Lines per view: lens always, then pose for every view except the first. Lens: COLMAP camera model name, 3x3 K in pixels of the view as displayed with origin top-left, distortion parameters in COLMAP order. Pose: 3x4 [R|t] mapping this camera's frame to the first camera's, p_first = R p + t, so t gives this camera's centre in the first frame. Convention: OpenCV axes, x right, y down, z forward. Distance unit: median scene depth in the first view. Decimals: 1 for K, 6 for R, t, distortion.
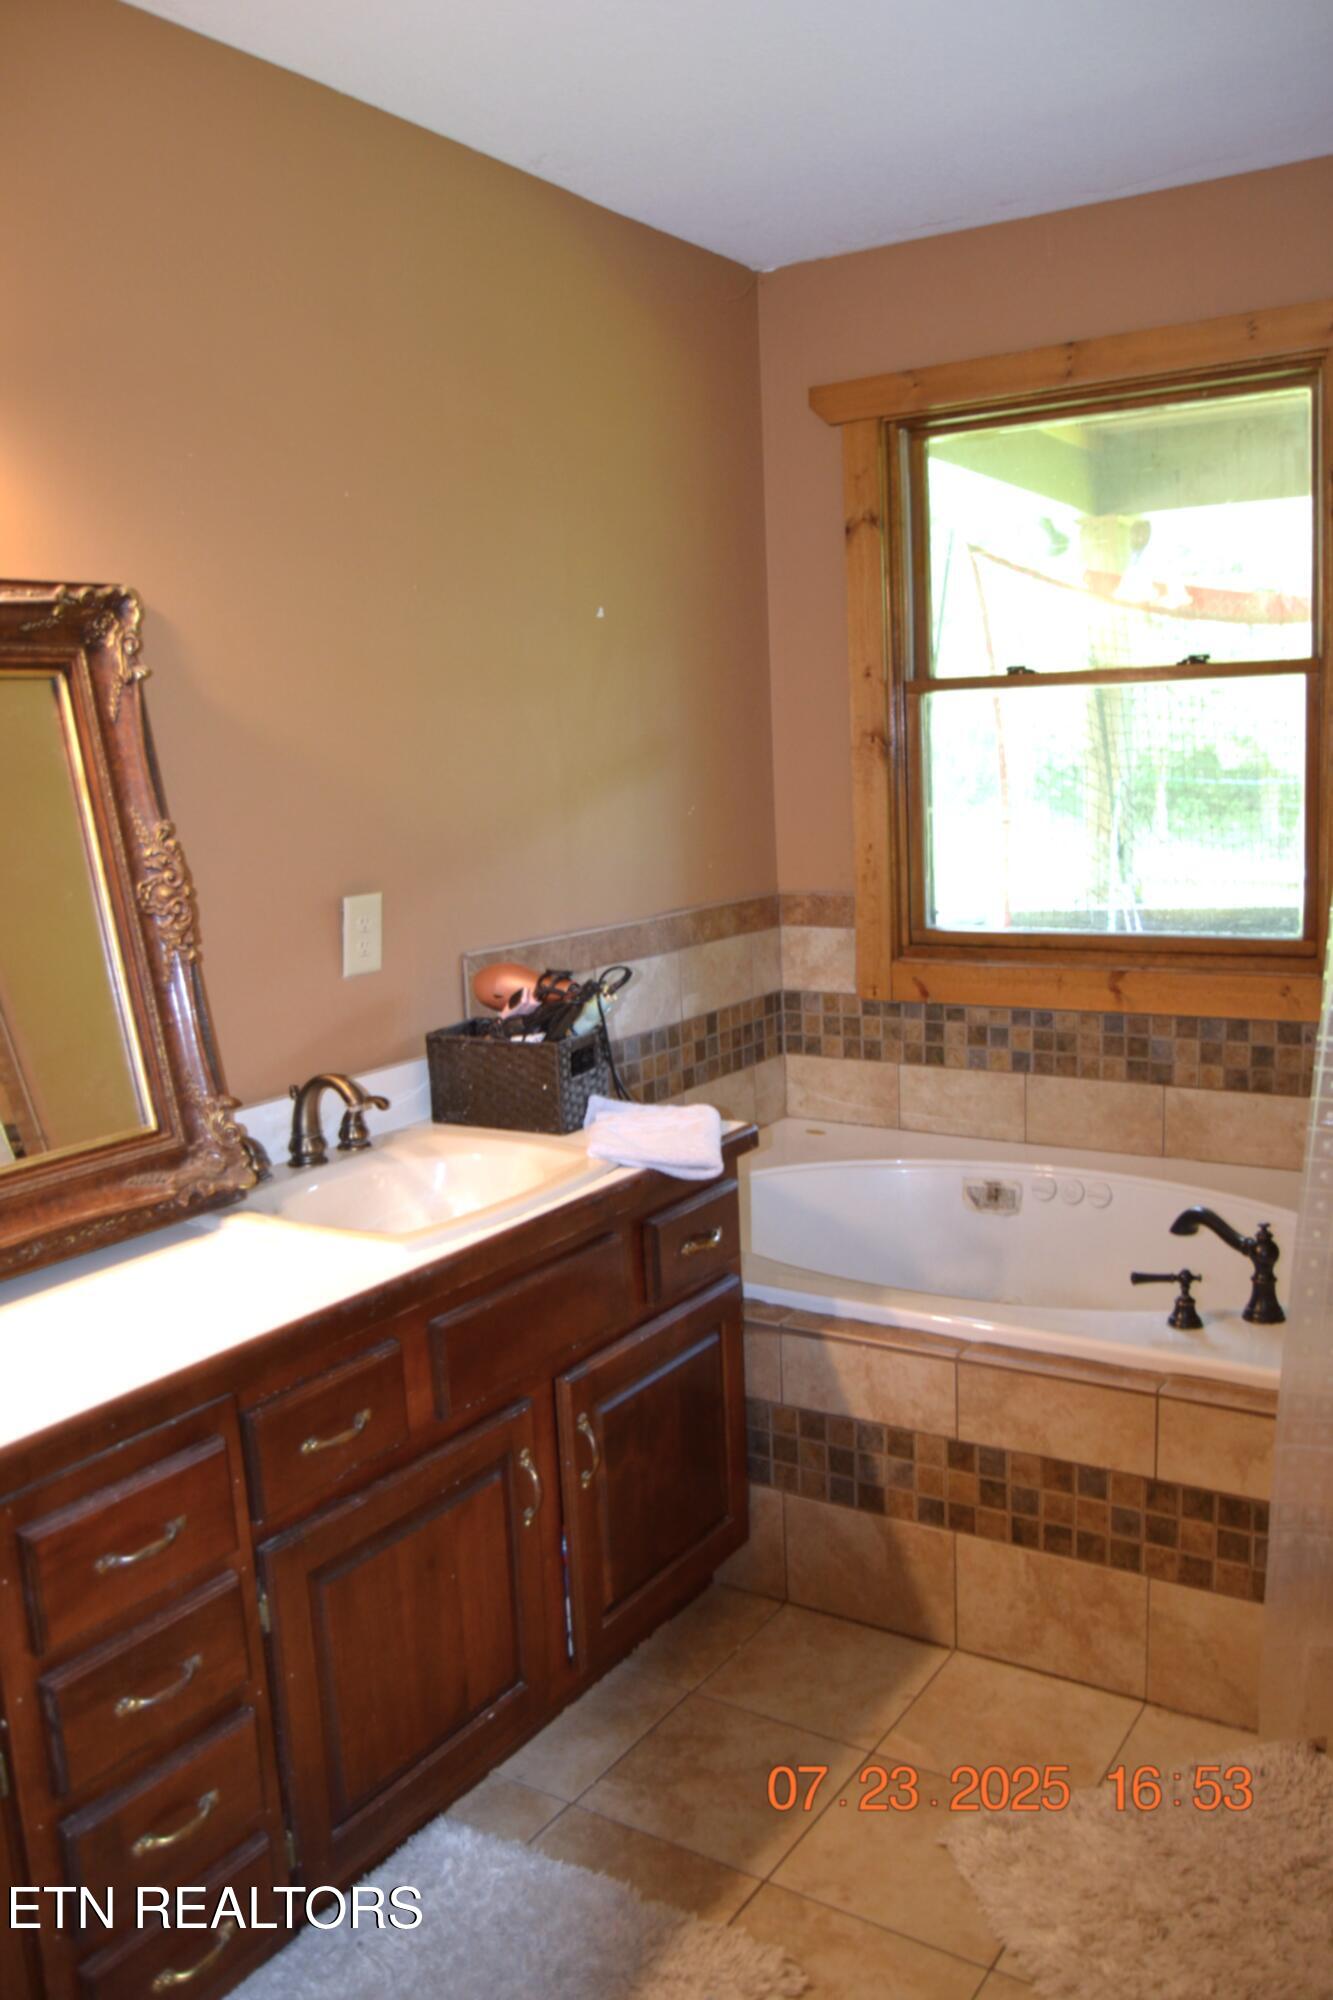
lens RADIAL K [[1625.4, 0, 666.5], [0, 1625.4, 1000.0], [0, 0, 1]] dist [-0.036881, -0.002393]
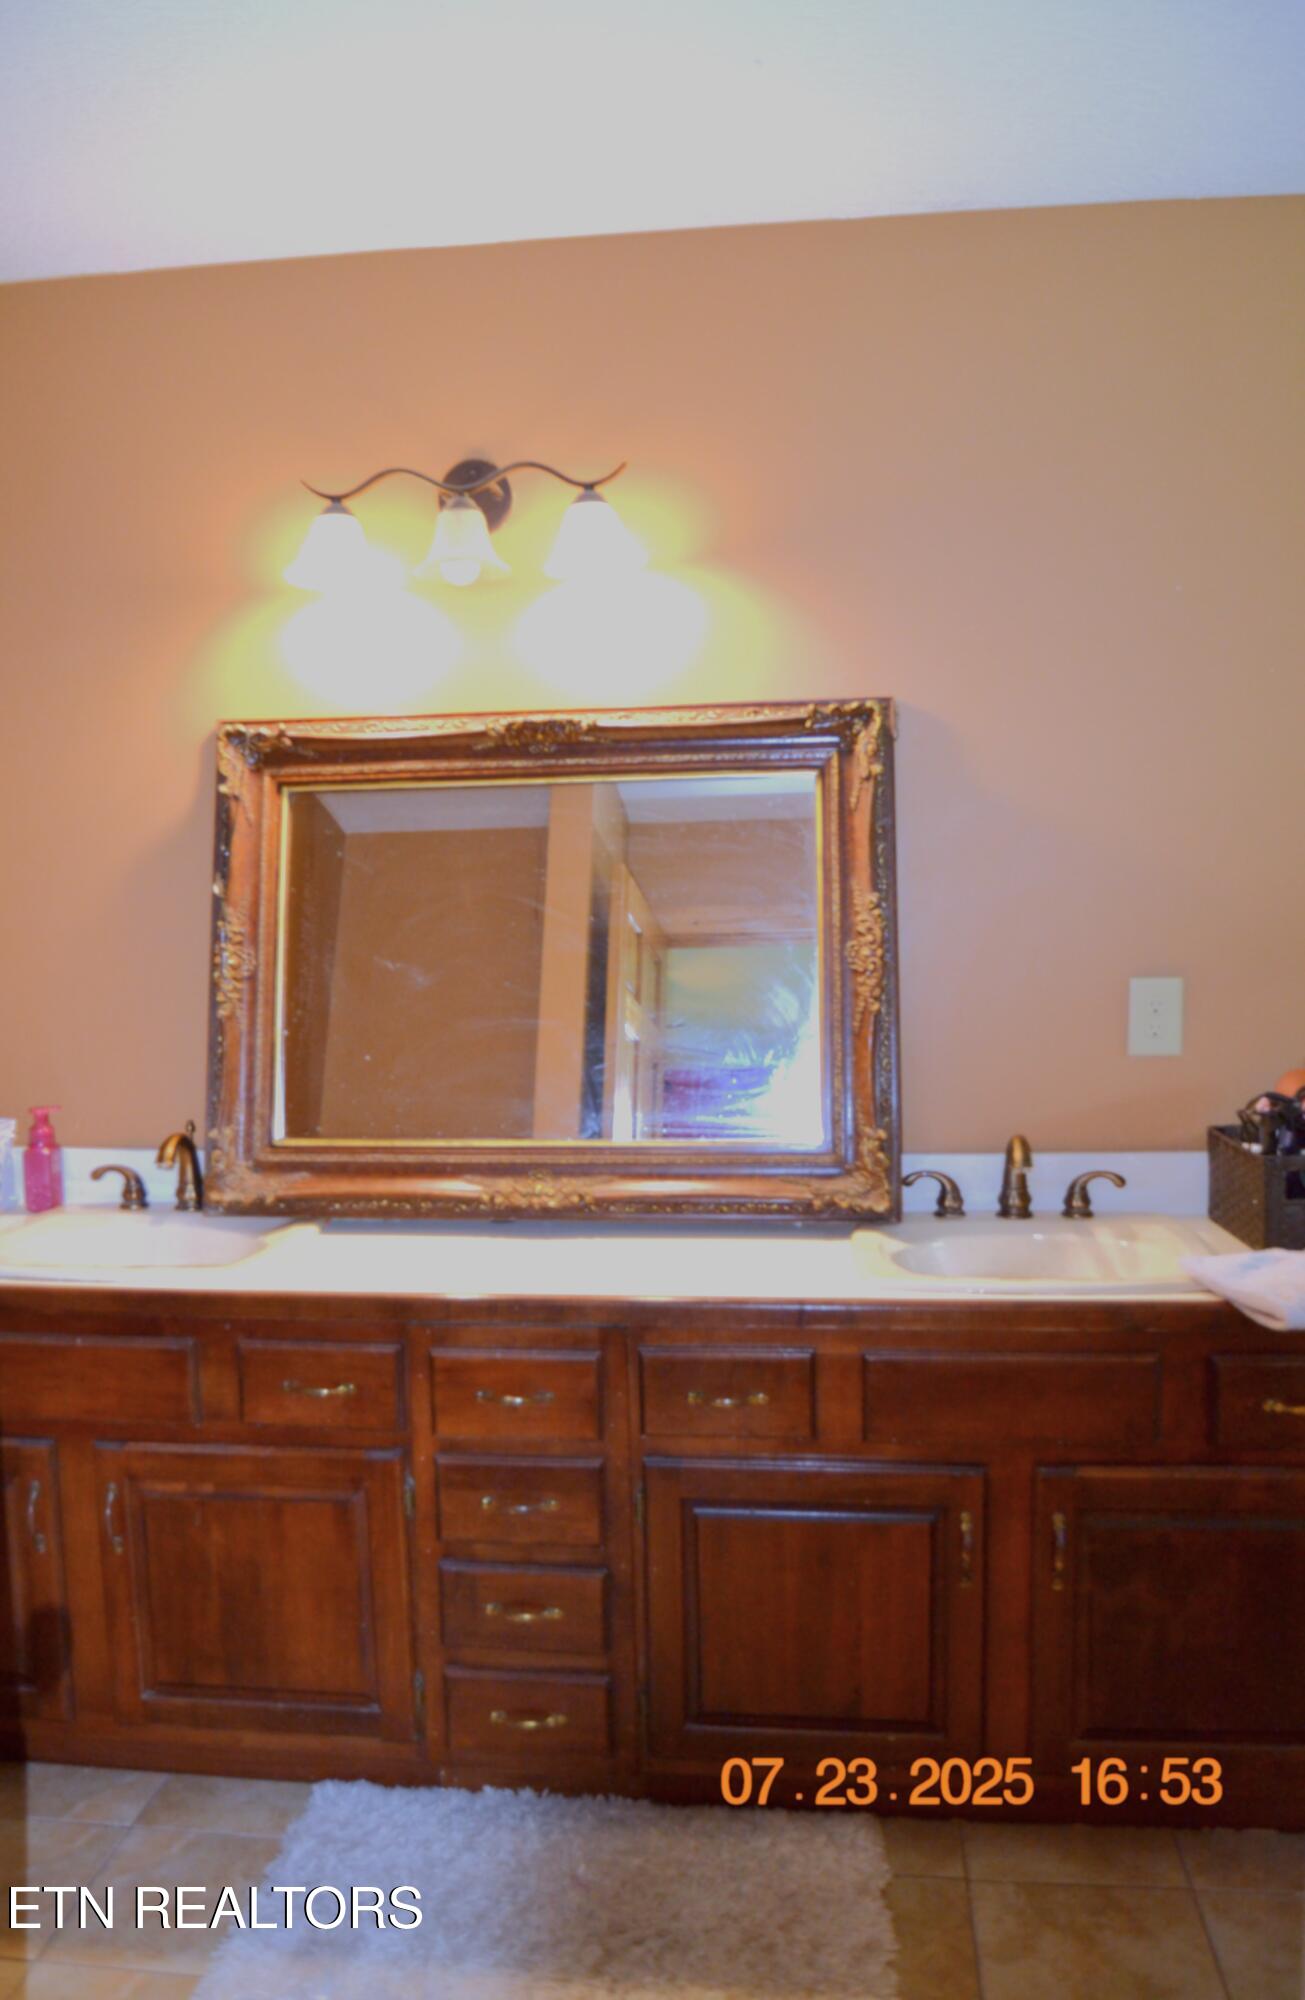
lens RADIAL K [[1737.2, 0, 652.5], [0, 1737.2, 1000.0], [0, 0, 1]] dist [-0.003920, -0.005345]
pose [[0.436016, 0.114735, -0.892595, 0.778002], [-0.137545, 0.988683, 0.059898, -0.087192], [0.889366, 0.096656, 0.446862, 0.287306]]
